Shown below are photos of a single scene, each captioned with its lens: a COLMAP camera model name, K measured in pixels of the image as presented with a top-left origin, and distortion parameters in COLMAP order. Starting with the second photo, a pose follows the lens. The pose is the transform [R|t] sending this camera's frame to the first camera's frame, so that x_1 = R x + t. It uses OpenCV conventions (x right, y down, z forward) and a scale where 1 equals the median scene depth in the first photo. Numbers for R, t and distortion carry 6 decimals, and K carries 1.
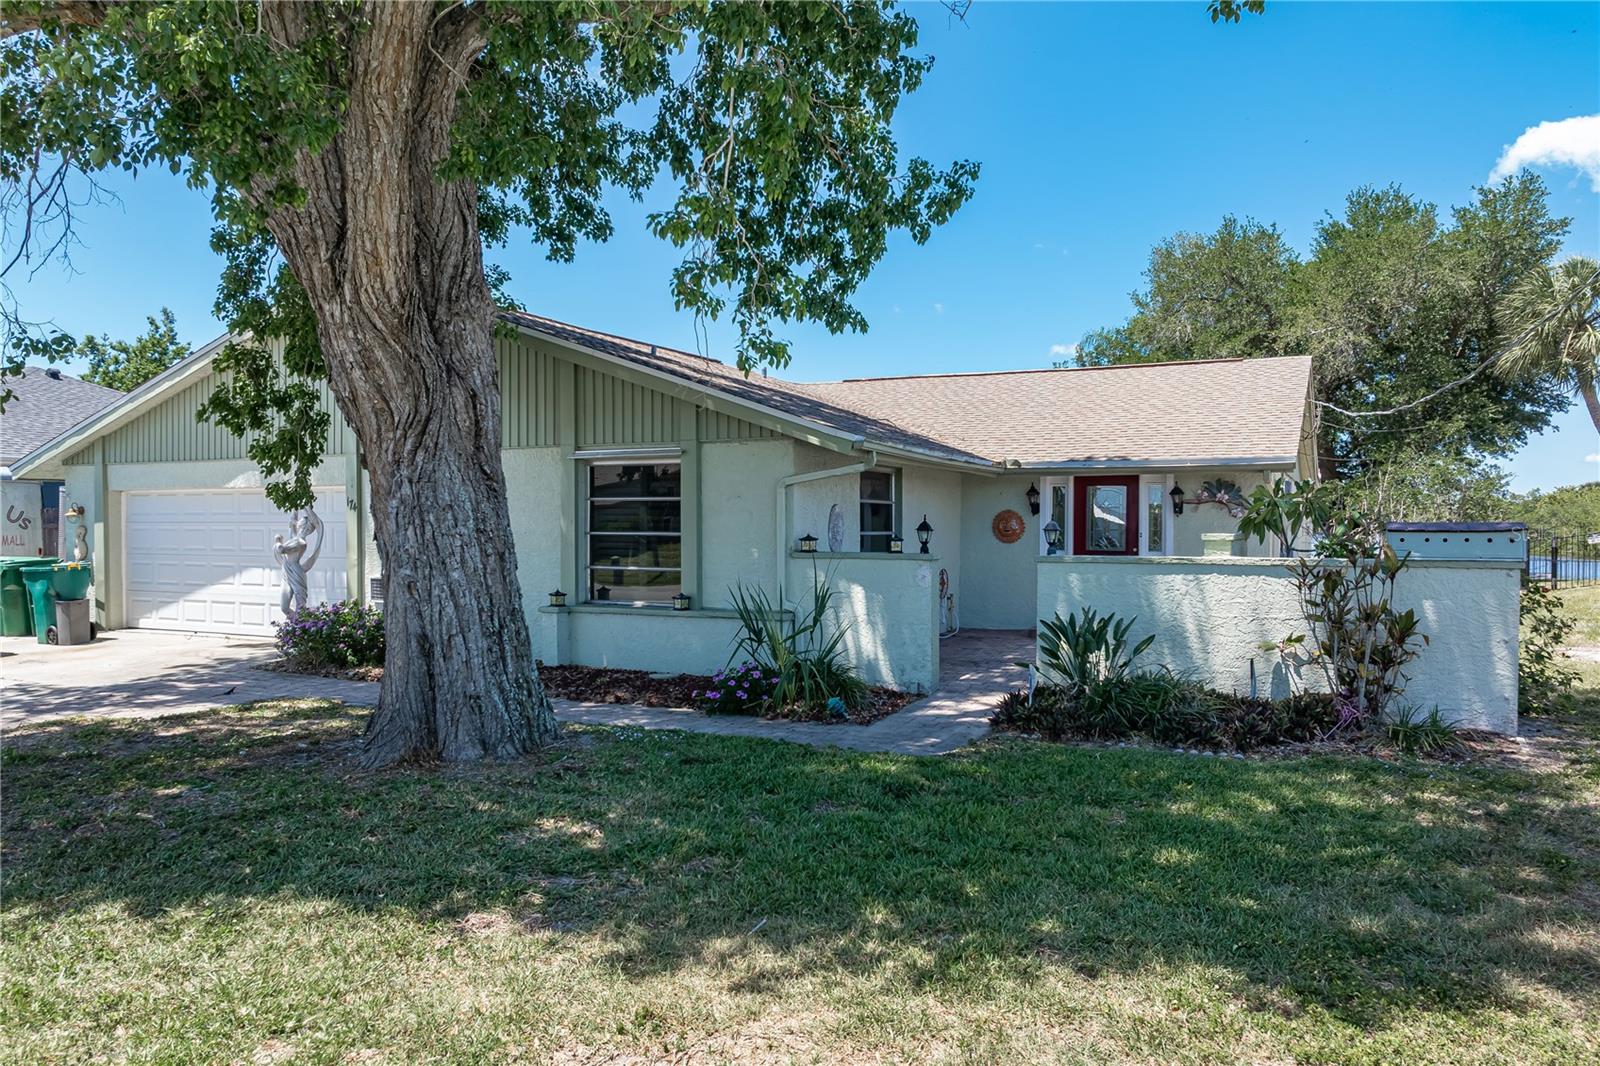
lens RADIAL K [[1122.9, 0, 809.3], [0, 1122.9, 495.4], [0, 0, 1]] dist [-0.026513, 0.008813]
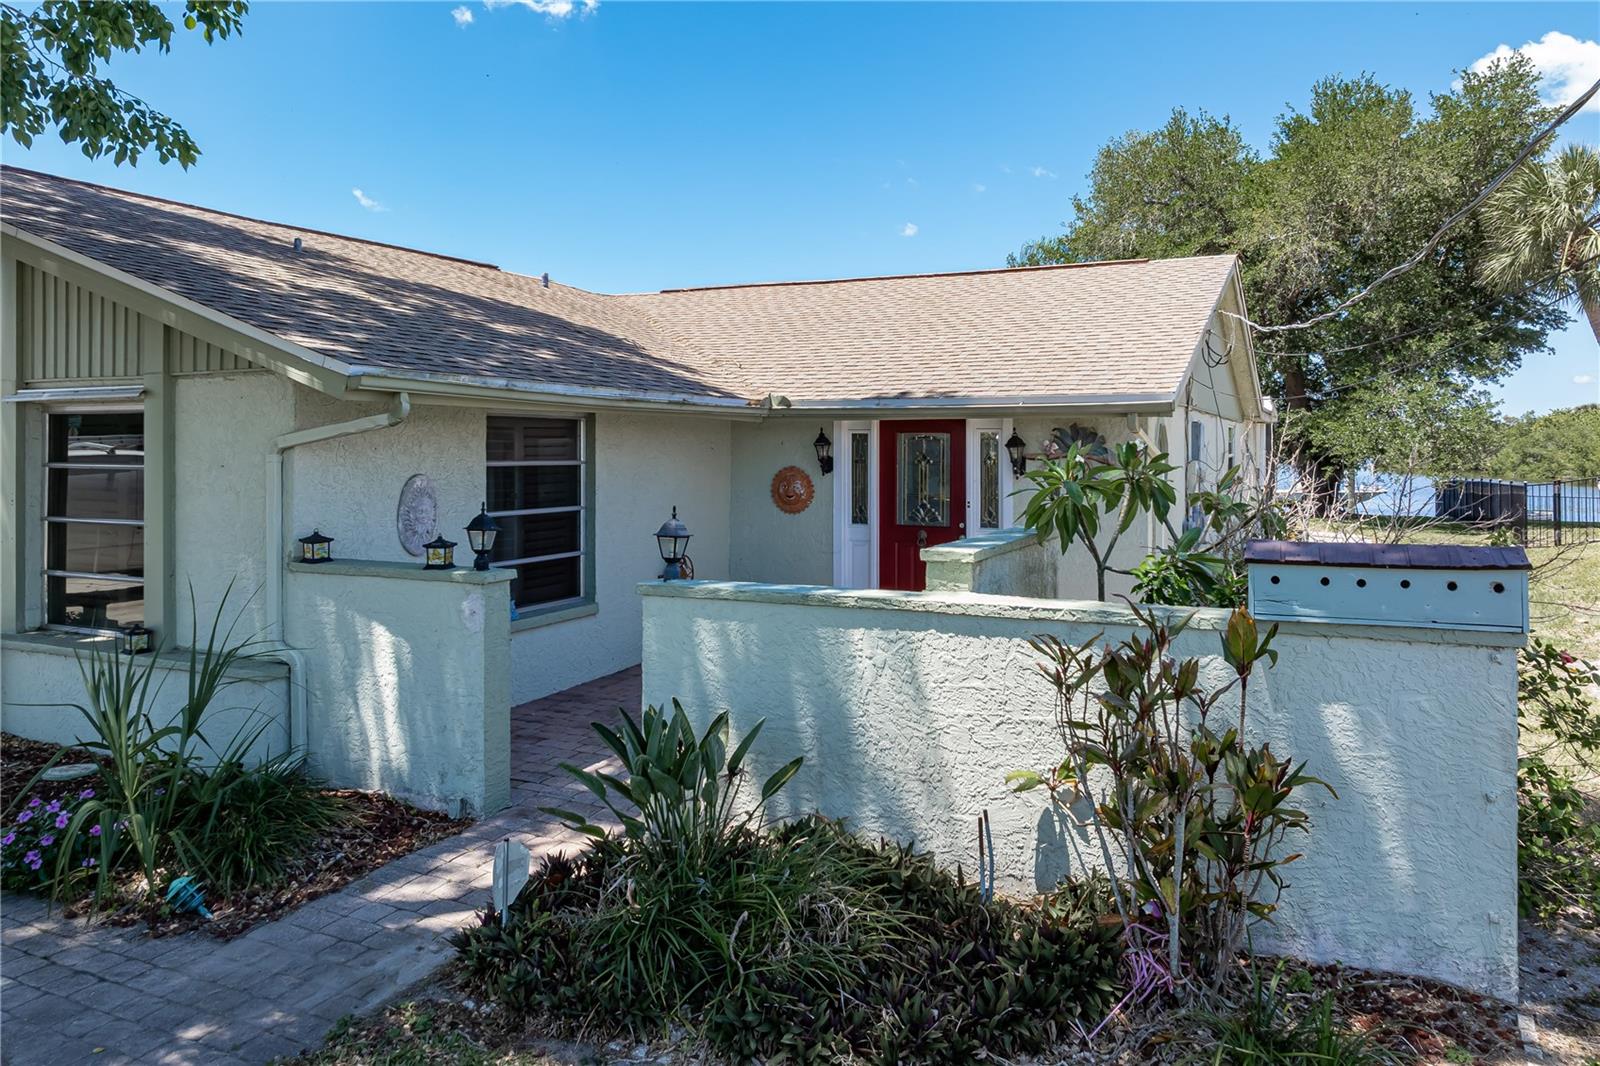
lens RADIAL K [[1160.6, 0, 794.5], [0, 1160.6, 390.7], [0, 0, 1]] dist [-0.007252, -0.007854]
pose [[0.999925, -0.002700, 0.011976, 0.078265], [0.002998, 0.999685, -0.024922, -0.007651], [-0.011905, 0.024956, 0.999618, 0.122412]]
